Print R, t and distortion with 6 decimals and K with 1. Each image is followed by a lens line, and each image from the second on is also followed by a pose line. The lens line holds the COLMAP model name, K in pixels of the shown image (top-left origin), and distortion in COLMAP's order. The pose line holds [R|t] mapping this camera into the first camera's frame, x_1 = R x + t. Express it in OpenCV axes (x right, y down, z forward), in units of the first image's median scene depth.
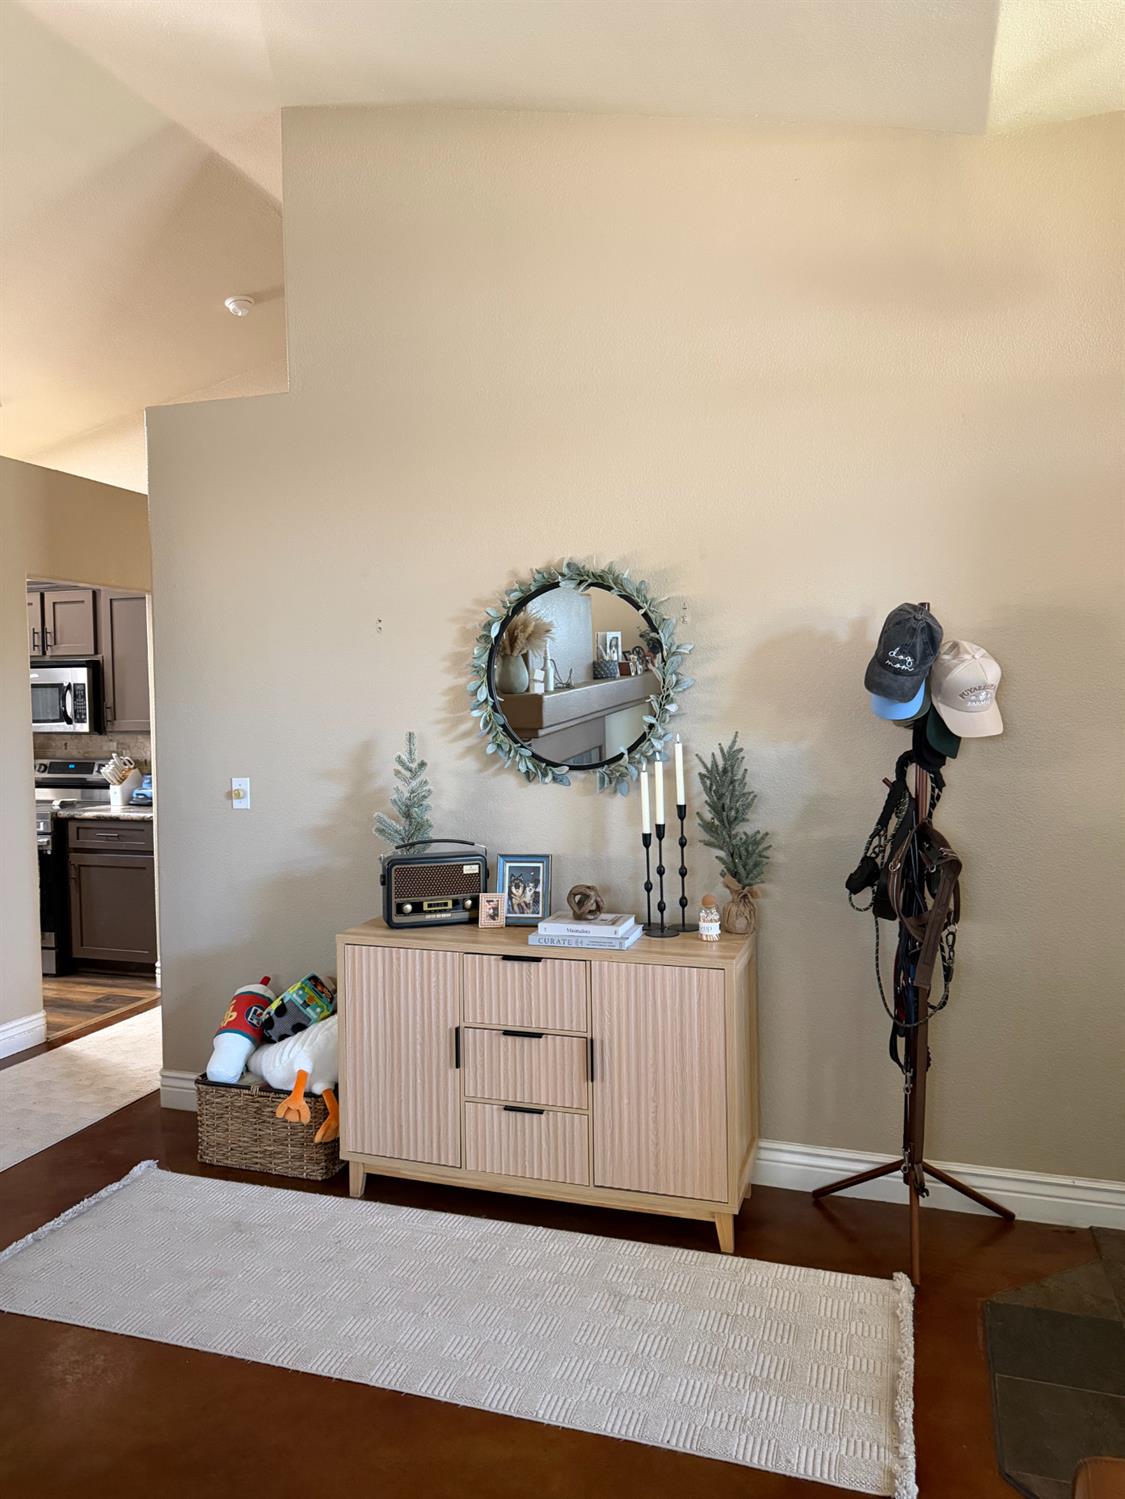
lens RADIAL K [[1042.3, 0, 562.5], [0, 1042.3, 749.5], [0, 0, 1]] dist [0.105465, -0.142345]
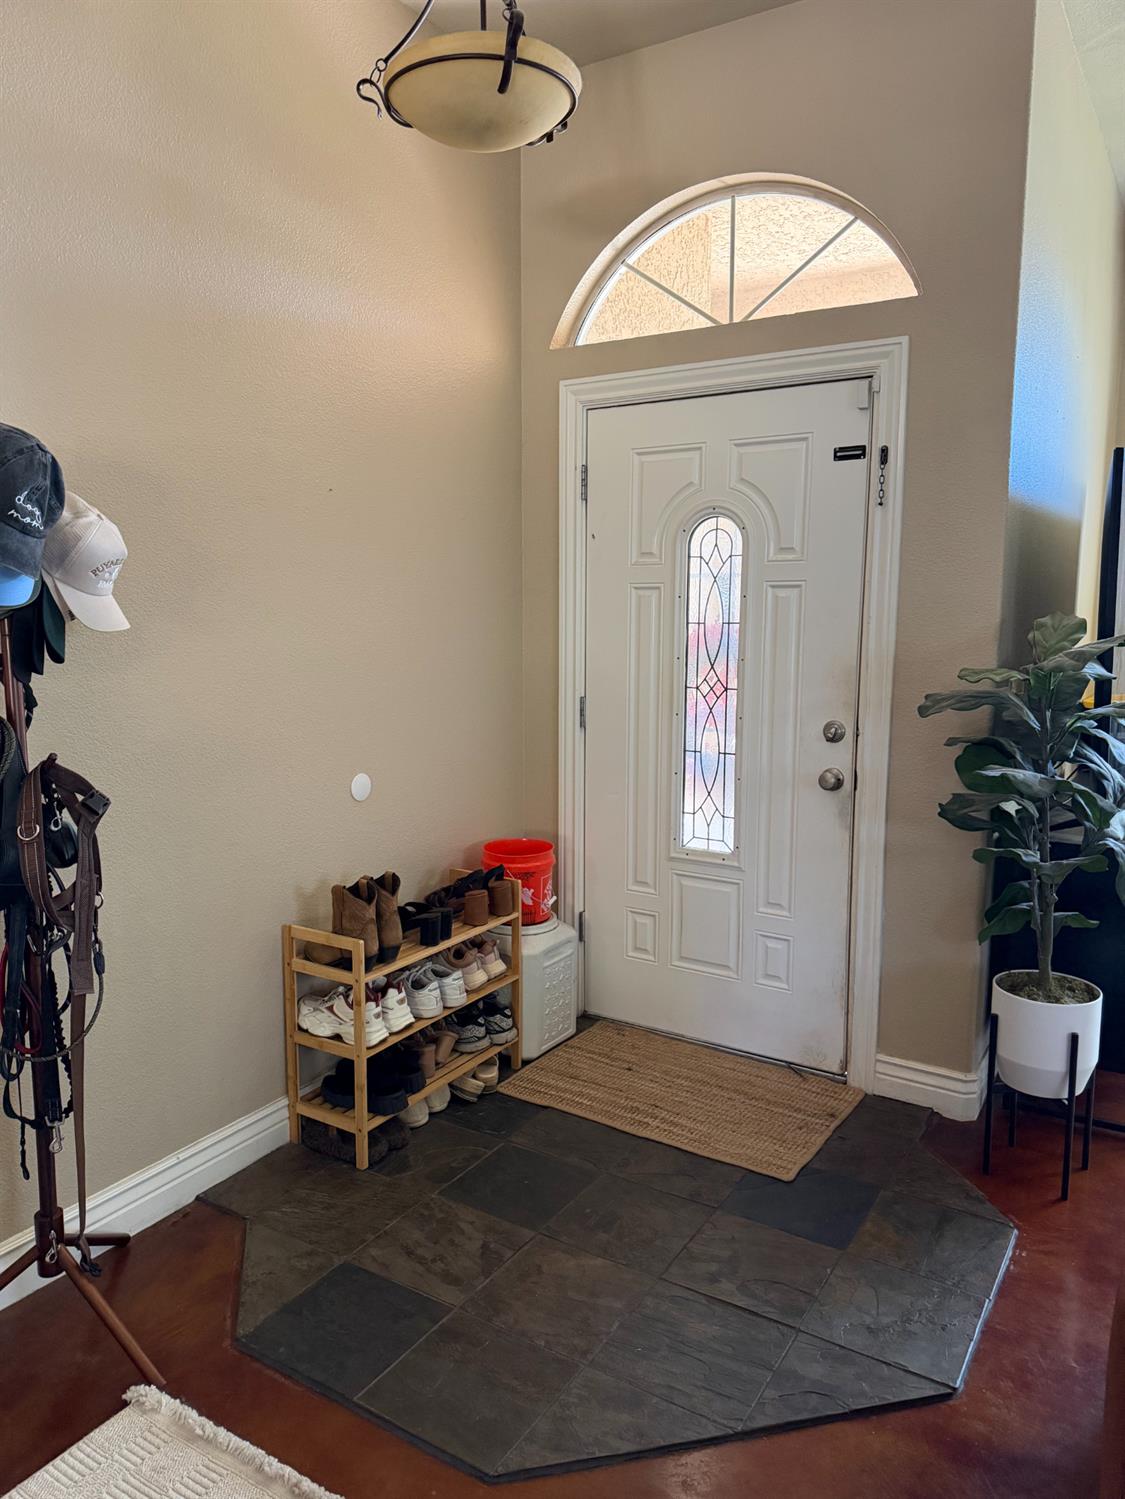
lens RADIAL K [[1042.3, 0, 562.5], [0, 1042.3, 749.5], [0, 0, 1]] dist [0.105465, -0.142345]
pose [[0.231289, -0.125730, 0.964727, -0.240875], [0.035767, 0.992043, 0.120715, -0.008204], [-0.972227, 0.006585, 0.233945, 0.536169]]
